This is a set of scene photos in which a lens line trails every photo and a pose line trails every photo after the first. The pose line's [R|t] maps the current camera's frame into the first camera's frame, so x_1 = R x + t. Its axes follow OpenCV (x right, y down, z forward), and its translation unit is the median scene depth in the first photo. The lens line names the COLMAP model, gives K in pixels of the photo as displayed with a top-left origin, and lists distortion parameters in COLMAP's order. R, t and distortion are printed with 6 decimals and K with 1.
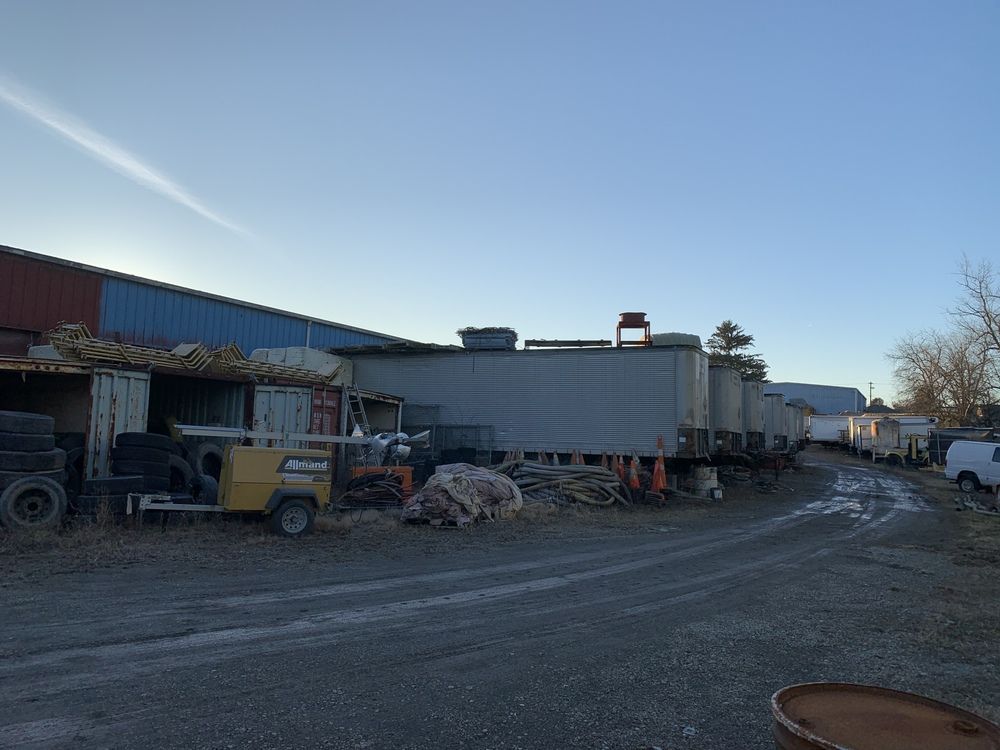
lens RADIAL K [[740.9, 0, 497.4], [0, 740.9, 341.7], [0, 0, 1]] dist [0.022038, -0.000795]
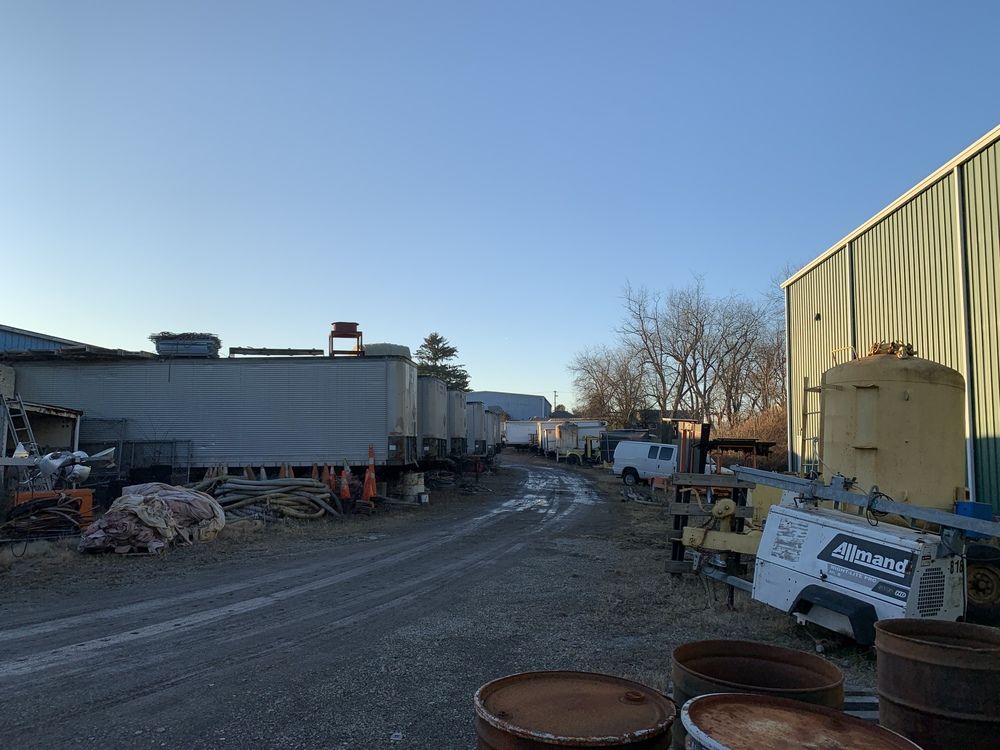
lens RADIAL K [[731.7, 0, 478.3], [0, 731.7, 376.8], [0, 0, 1]] dist [0.019587, -0.025808]
pose [[0.935376, 0.004486, 0.353625, 0.003959], [-0.016780, 0.999356, 0.031707, 0.000168], [-0.353255, -0.035592, 0.934850, 0.027276]]
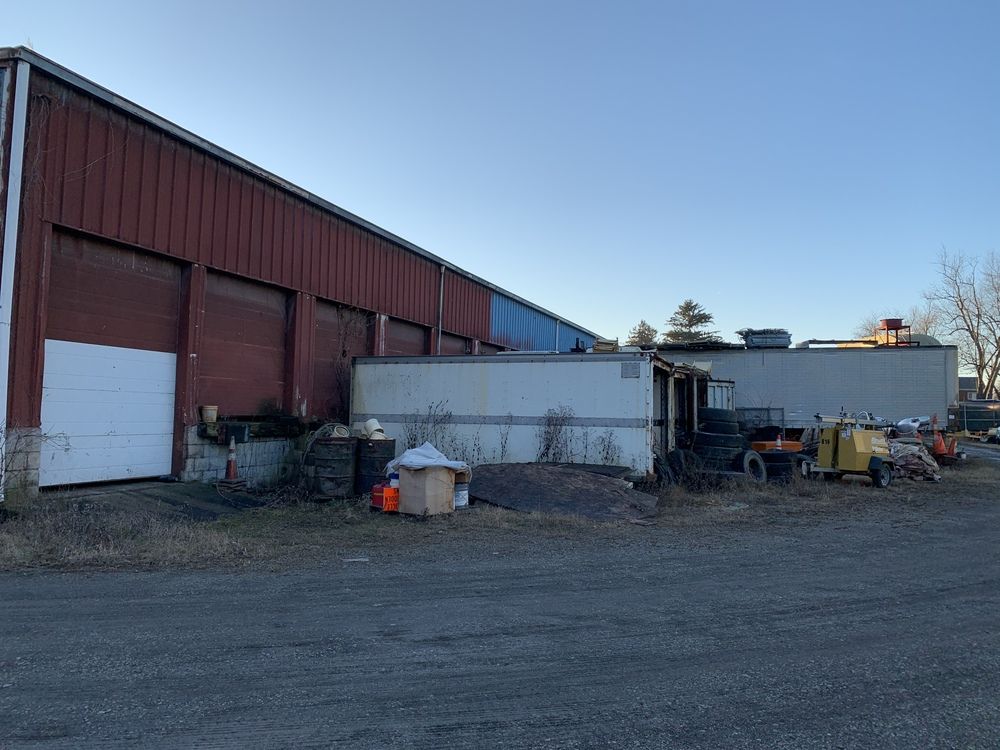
lens RADIAL K [[730.4, 0, 500.0], [0, 730.4, 375.0], [0, 0, 1]] dist [0.005448, -0.012049]
pose [[0.994738, -0.008782, 0.102070, -0.573164], [0.000593, 0.996797, 0.079976, -0.040092], [-0.102445, -0.079495, 0.991557, -0.174364]]
